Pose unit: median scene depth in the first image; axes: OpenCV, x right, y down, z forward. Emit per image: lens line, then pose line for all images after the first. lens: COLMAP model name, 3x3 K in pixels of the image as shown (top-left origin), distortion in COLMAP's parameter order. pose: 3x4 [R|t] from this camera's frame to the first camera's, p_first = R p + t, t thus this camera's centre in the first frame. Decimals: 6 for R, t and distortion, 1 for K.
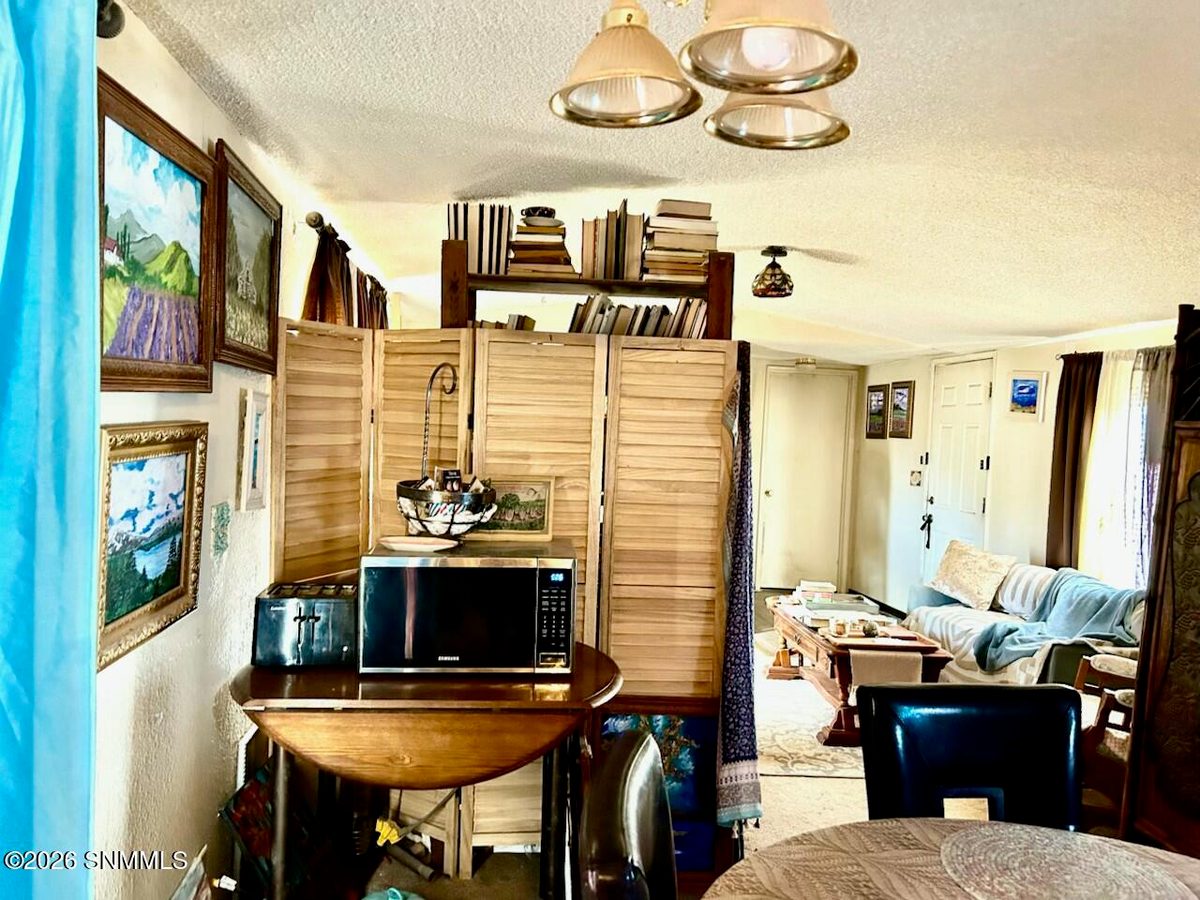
lens RADIAL K [[887.1, 0, 594.6], [0, 887.1, 458.4], [0, 0, 1]] dist [0.065813, -0.107245]
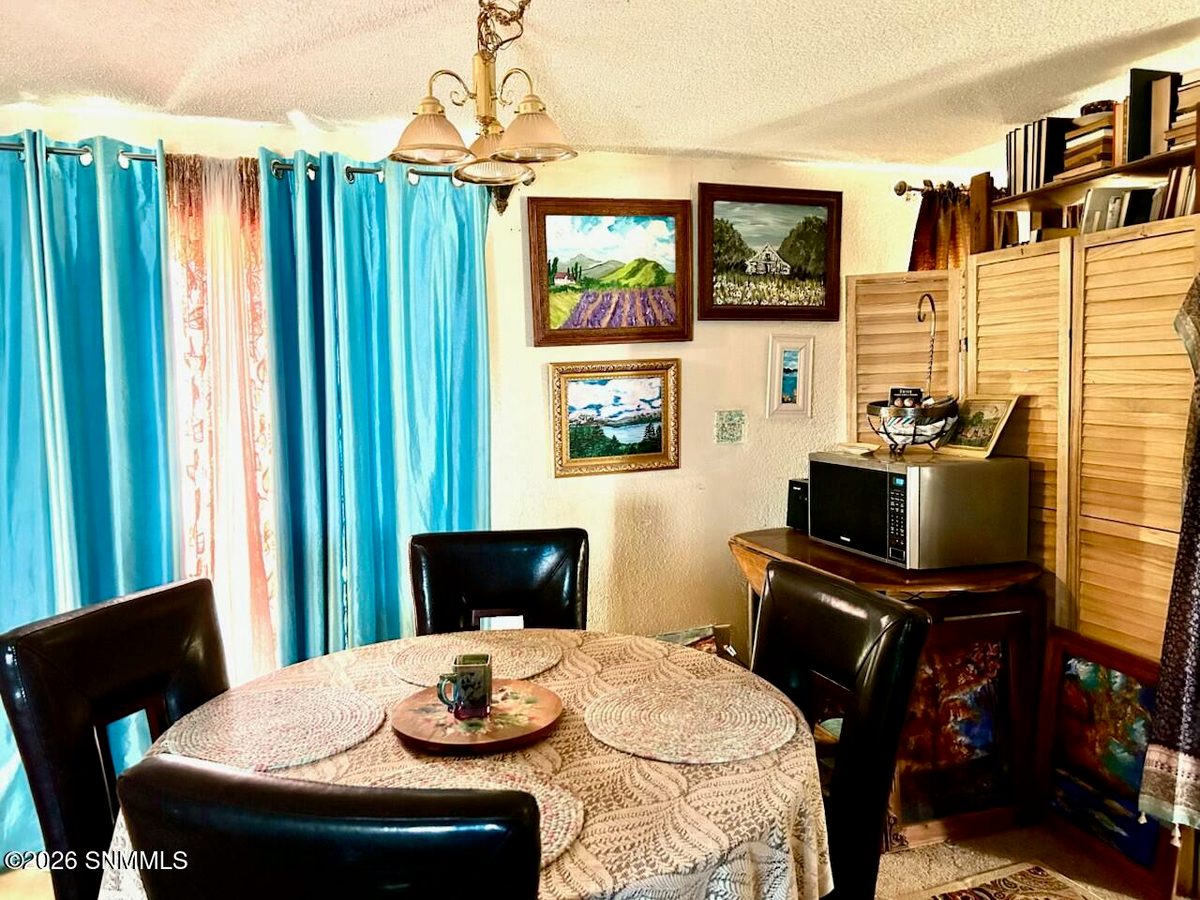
lens RADIAL K [[887.1, 0, 594.6], [0, 887.1, 458.4], [0, 0, 1]] dist [0.065813, -0.107245]
pose [[0.222153, 0.051877, -0.973631, 0.785494], [-0.008091, 0.998647, 0.051363, 0.041942], [0.974978, -0.003533, 0.222272, 0.314125]]
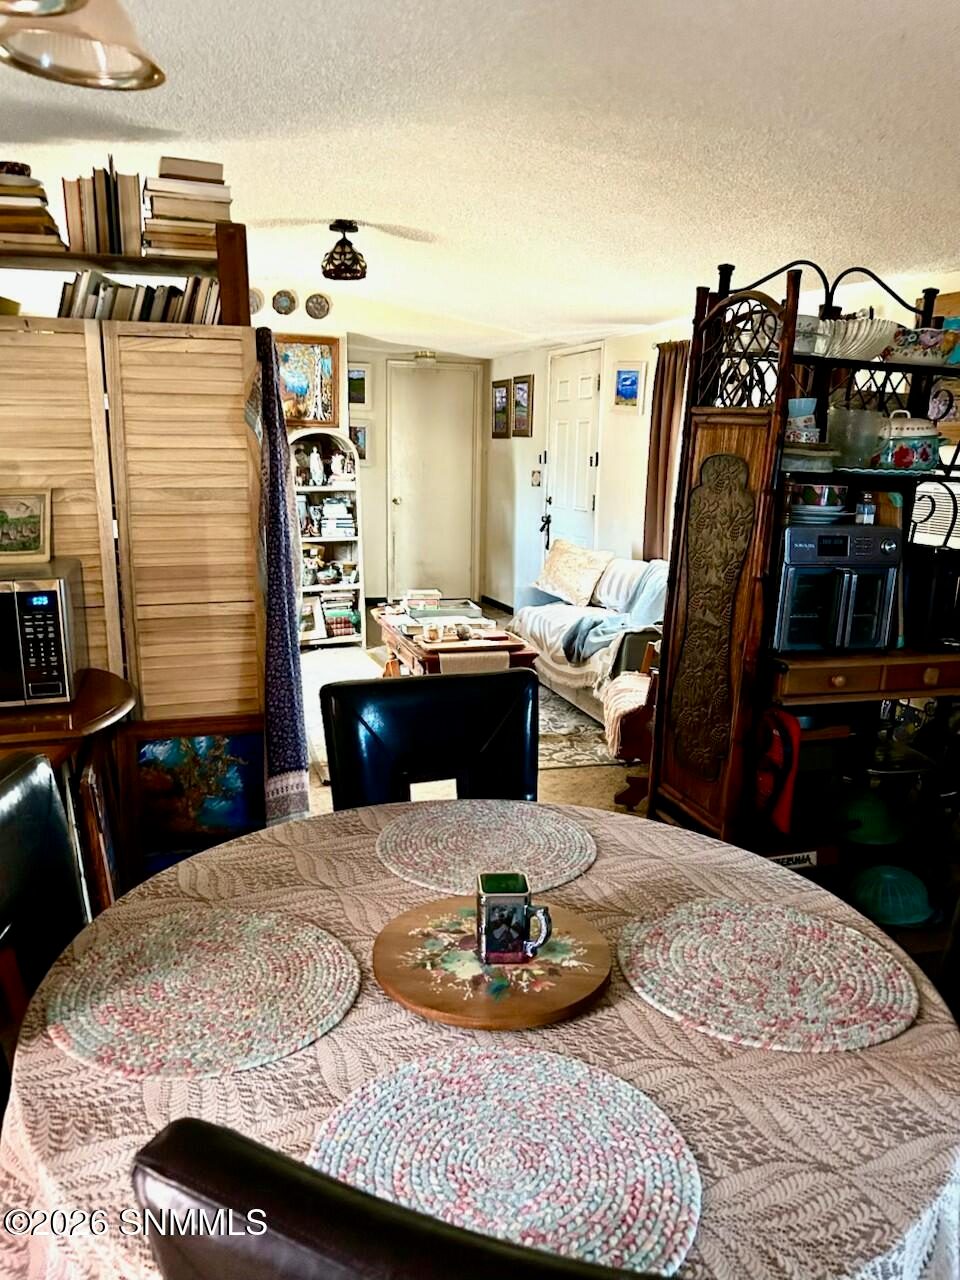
lens RADIAL K [[946.2, 0, 467.2], [0, 946.2, 631.6], [0, 0, 1]] dist [0.065813, -0.107245]
pose [[0.973952, -0.074876, 0.214035, 0.138973], [0.037344, 0.983985, 0.174295, 0.010489], [-0.223658, -0.161762, 0.961150, -0.023267]]
